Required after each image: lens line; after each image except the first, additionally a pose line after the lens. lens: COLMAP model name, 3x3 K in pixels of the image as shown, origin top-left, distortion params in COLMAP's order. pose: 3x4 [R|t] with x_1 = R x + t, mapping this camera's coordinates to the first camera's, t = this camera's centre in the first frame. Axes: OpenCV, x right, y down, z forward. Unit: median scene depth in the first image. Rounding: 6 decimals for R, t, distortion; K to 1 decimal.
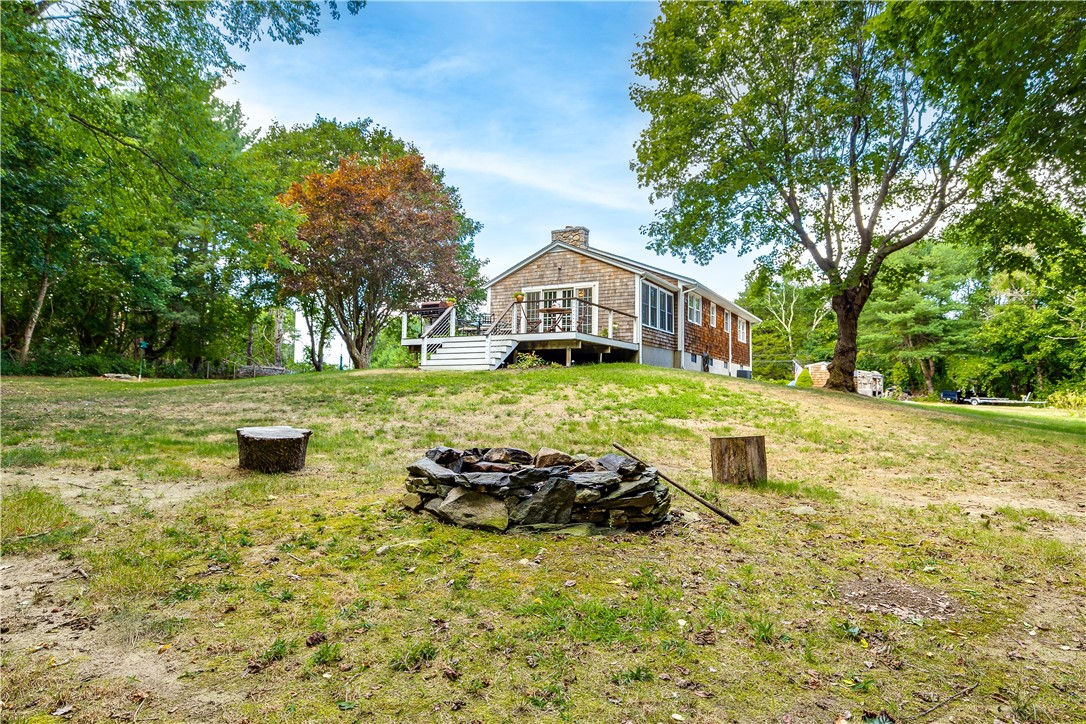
lens RADIAL K [[662.9, 0, 543.0], [0, 662.9, 362.0], [0, 0, 1]] dist [0.002024, -0.000033]
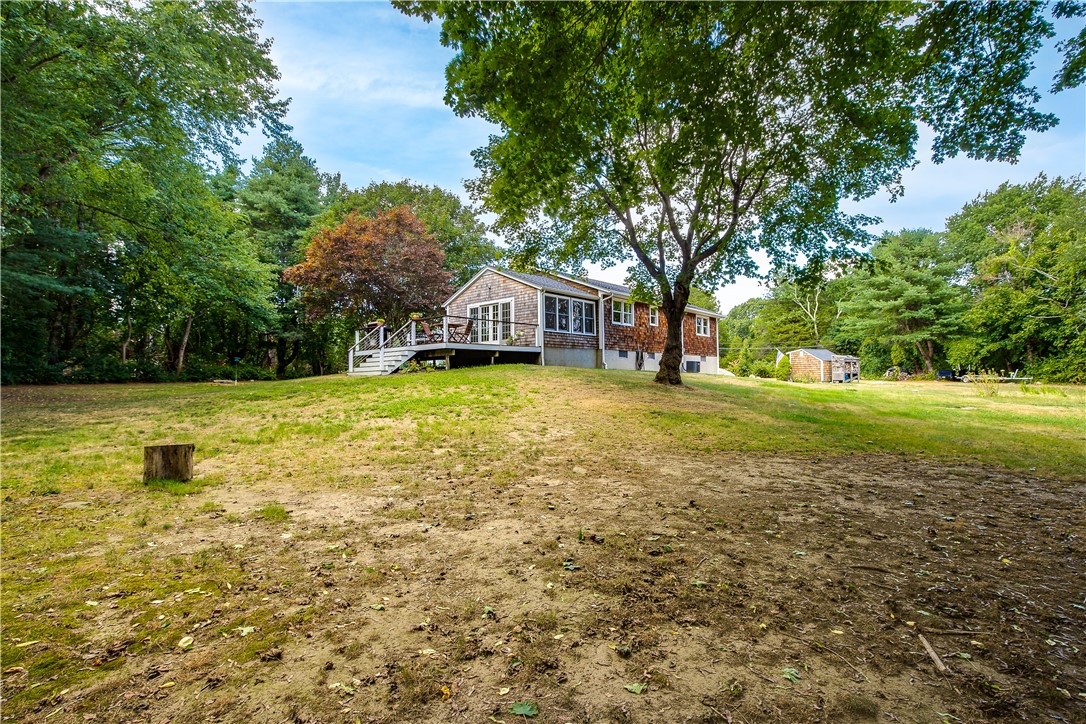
lens RADIAL K [[527.6, 0, 541.1], [0, 527.6, 372.1], [0, 0, 1]] dist [-0.004794, -0.010427]
pose [[0.975768, -0.030832, -0.216626, 0.180236], [0.038457, 0.998777, 0.031071, -0.005558], [0.215403, -0.038649, 0.975760, 0.024624]]
